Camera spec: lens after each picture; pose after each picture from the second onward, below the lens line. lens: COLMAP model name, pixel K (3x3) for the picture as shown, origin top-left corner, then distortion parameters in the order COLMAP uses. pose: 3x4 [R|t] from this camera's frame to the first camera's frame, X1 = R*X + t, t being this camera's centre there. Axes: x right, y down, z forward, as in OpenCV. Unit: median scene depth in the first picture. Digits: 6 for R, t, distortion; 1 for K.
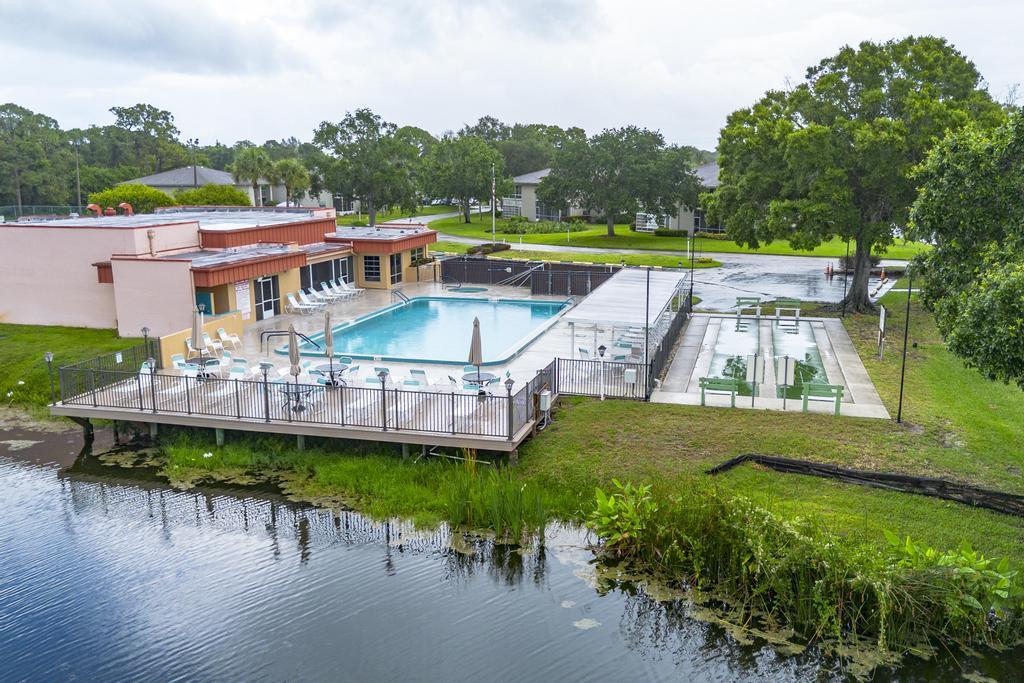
lens RADIAL K [[858.2, 0, 515.5], [0, 858.2, 335.5], [0, 0, 1]] dist [0.087426, -0.097521]
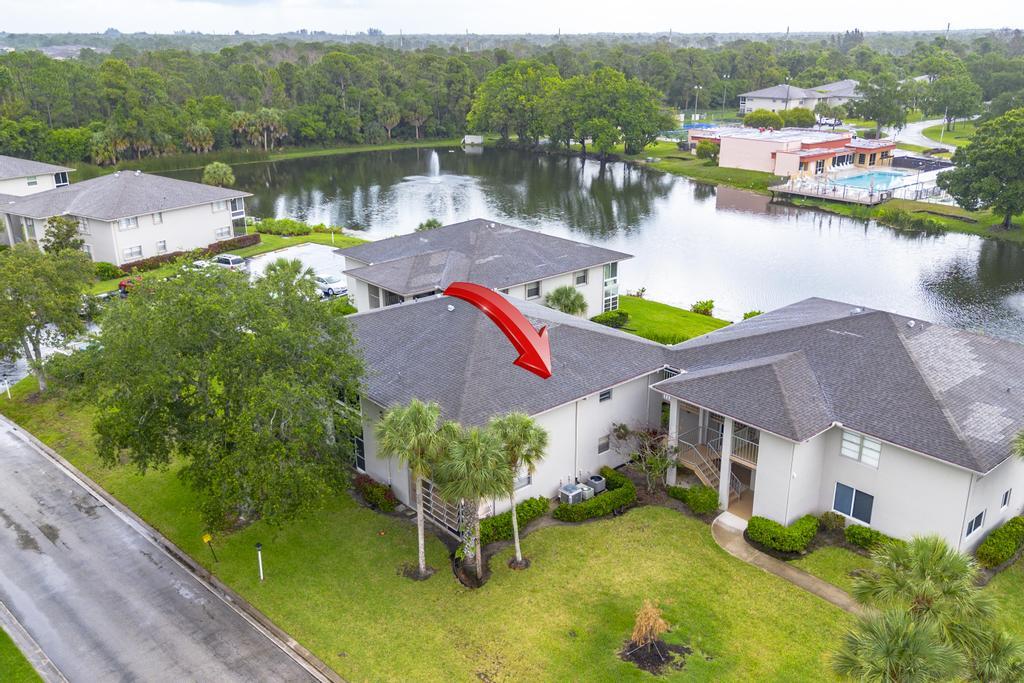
lens RADIAL K [[858.2, 0, 515.5], [0, 858.2, 335.5], [0, 0, 1]] dist [0.087426, -0.097521]
pose [[0.825079, 0.188450, -0.532665, 0.611636], [-0.111001, 0.978431, 0.174219, 0.132681], [0.554007, -0.084618, 0.828200, -2.339023]]
